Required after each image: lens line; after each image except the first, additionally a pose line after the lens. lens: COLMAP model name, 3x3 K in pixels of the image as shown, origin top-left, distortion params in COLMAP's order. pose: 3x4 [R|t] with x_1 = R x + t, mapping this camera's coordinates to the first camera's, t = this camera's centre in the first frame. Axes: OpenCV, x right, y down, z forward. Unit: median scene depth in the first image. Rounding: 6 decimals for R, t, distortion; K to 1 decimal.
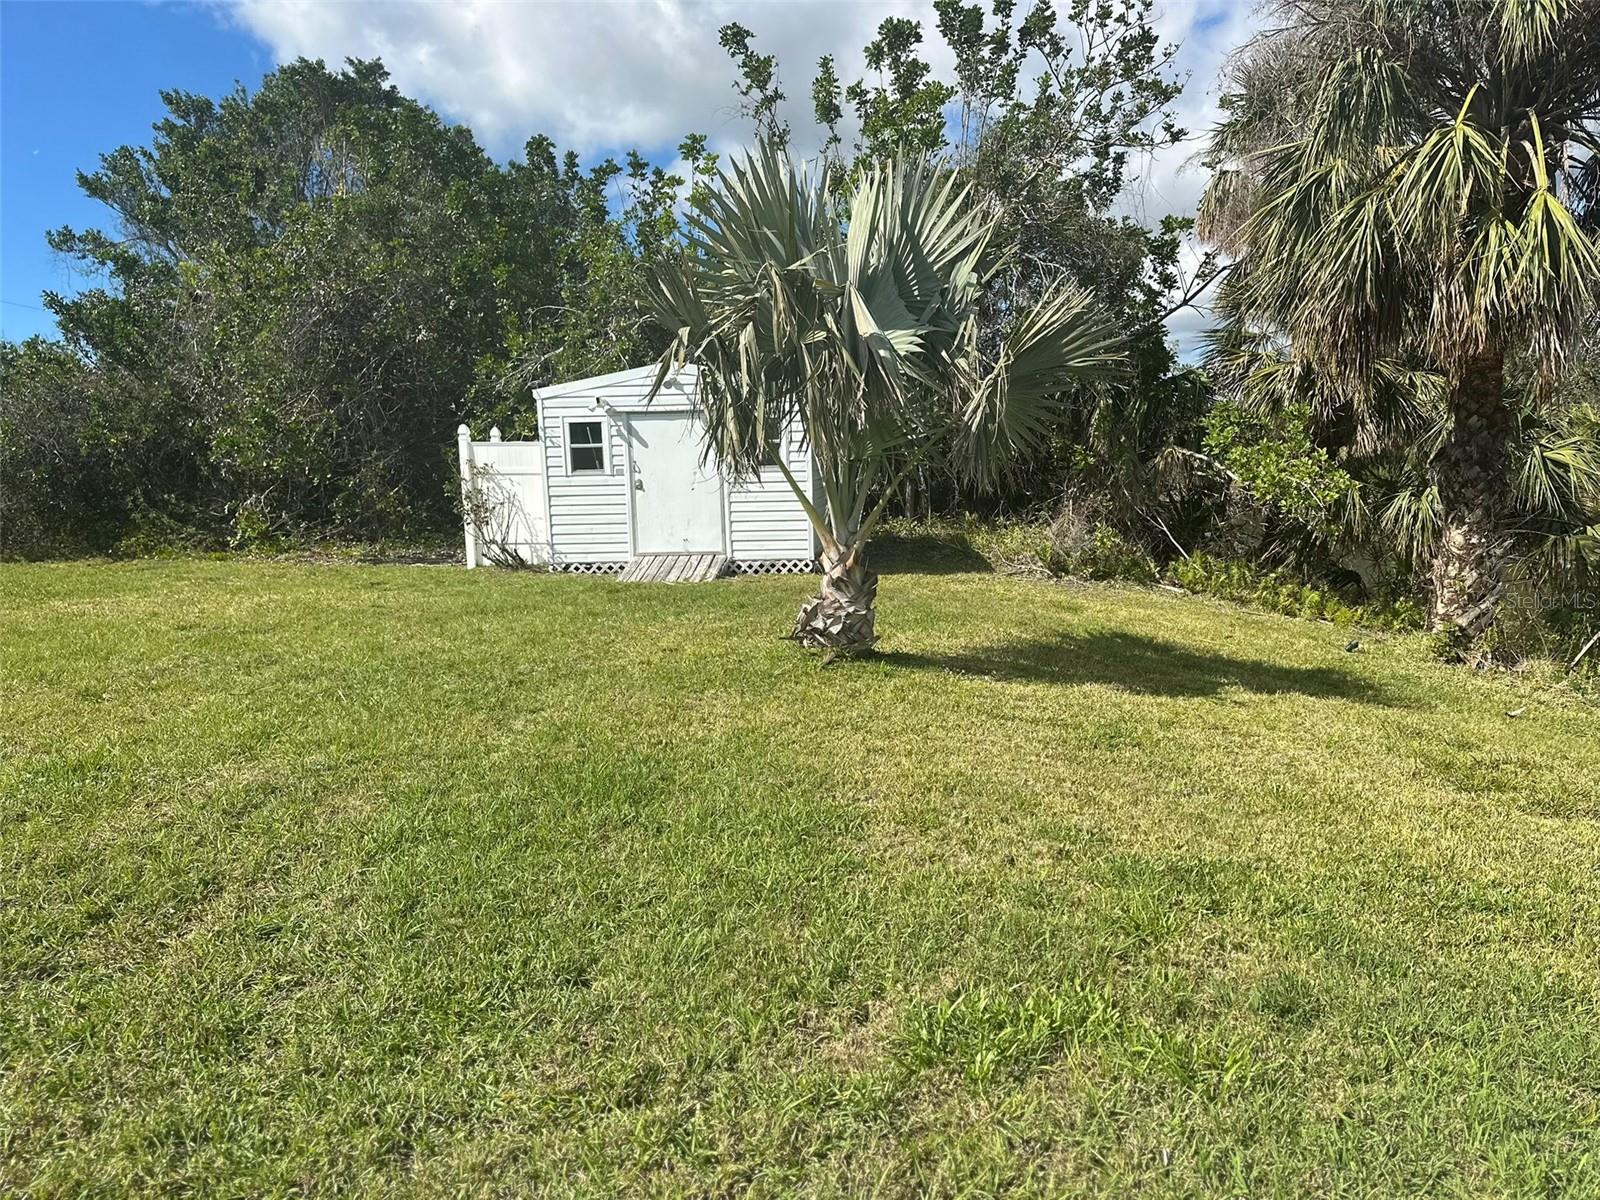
lens RADIAL K [[1124.9, 0, 805.5], [0, 1124.9, 597.3], [0, 0, 1]] dist [0.059128, -0.067327]
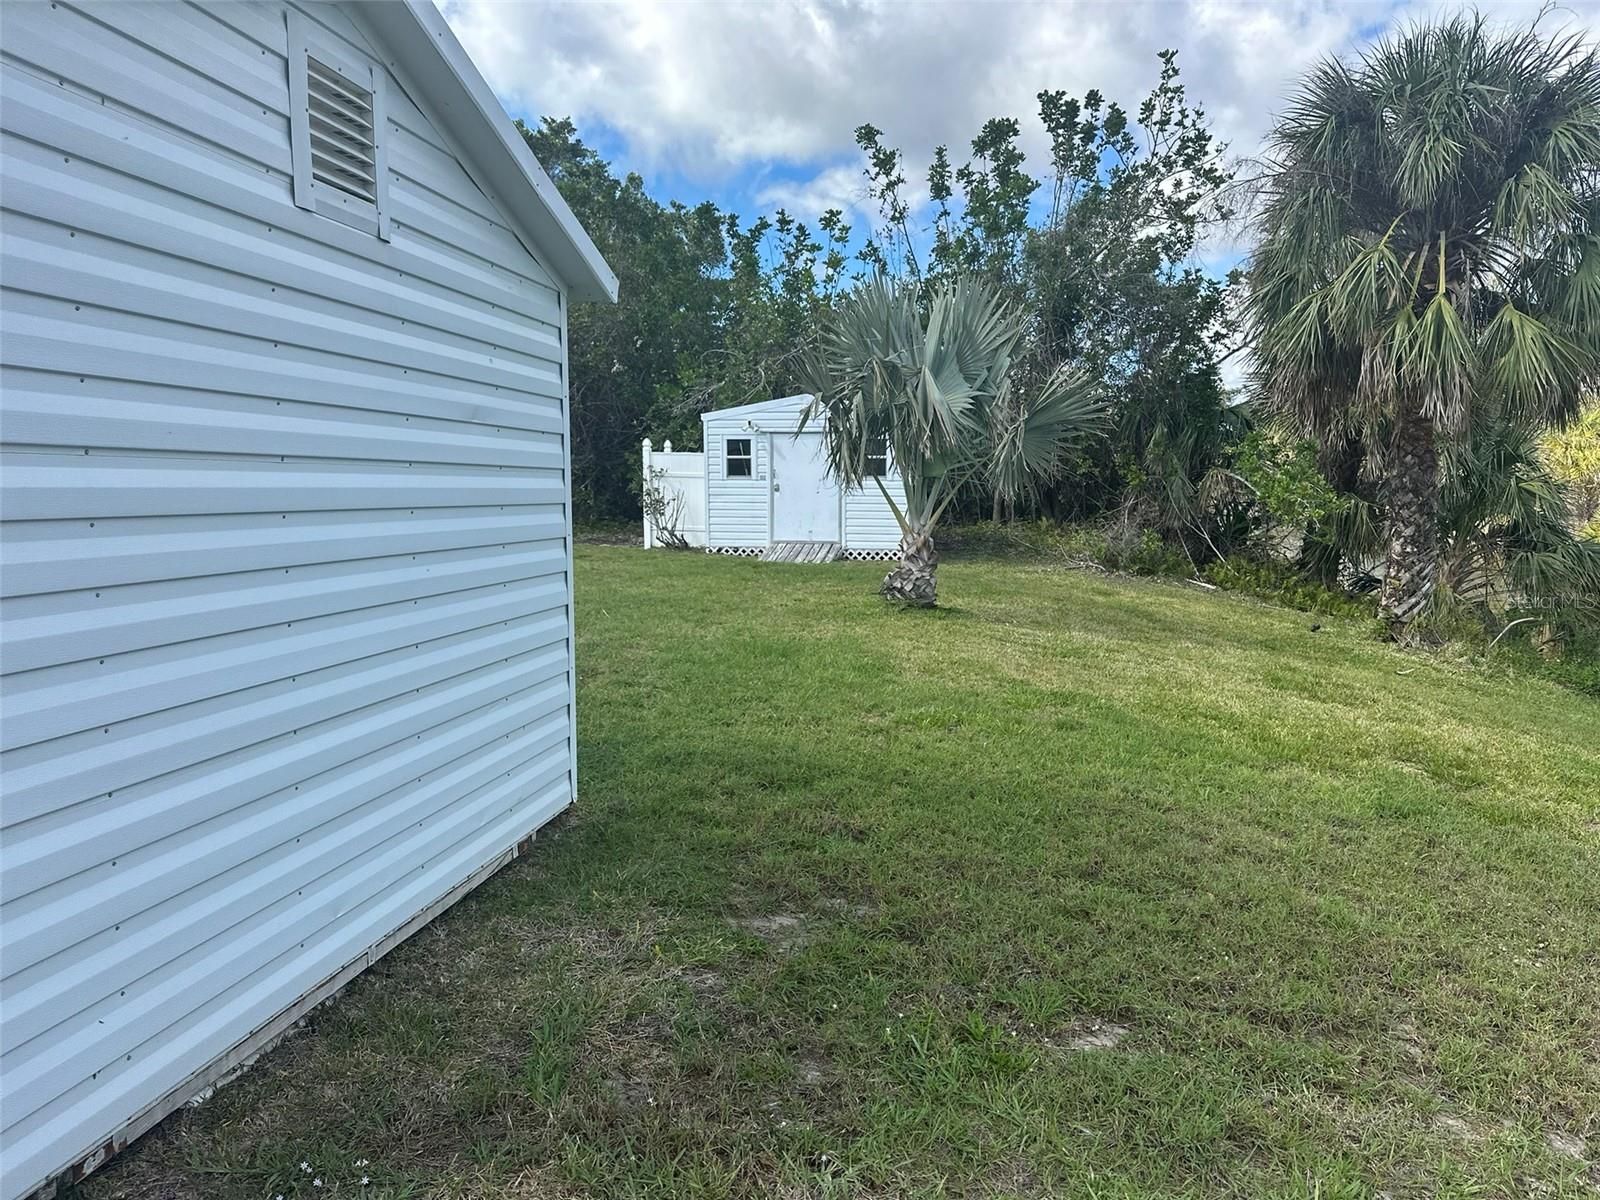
lens RADIAL K [[1124.9, 0, 773.6], [0, 1124.9, 605.0], [0, 0, 1]] dist [0.059128, -0.067327]
pose [[0.990202, 0.043267, -0.132774, 0.025916], [-0.042683, 0.999062, 0.007245, 0.025060], [0.132963, -0.001507, 0.991120, -0.280674]]
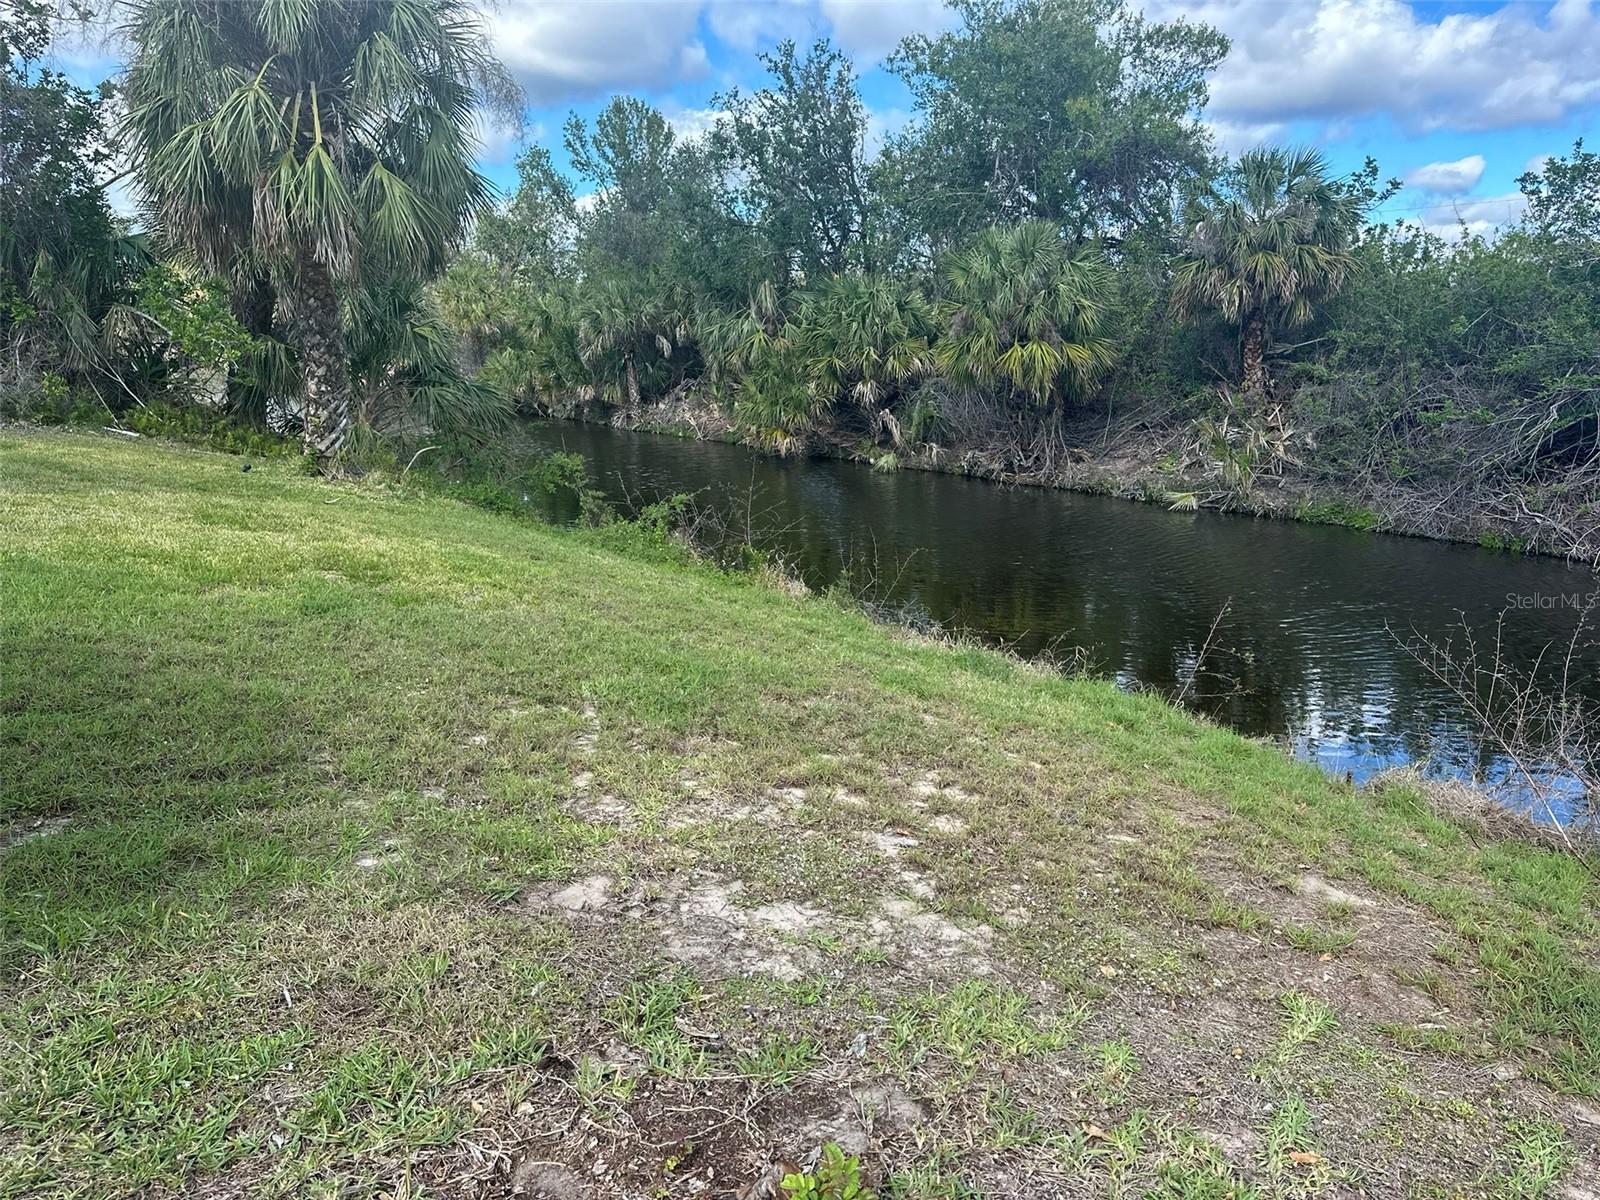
lens RADIAL K [[1124.9, 0, 804.1], [0, 1124.9, 596.4], [0, 0, 1]] dist [0.059128, -0.067327]
pose [[0.726662, -0.111159, 0.677942, 0.023428], [0.032352, 0.991265, 0.127857, 0.031665], [-0.686233, -0.070976, 0.723911, -0.318009]]
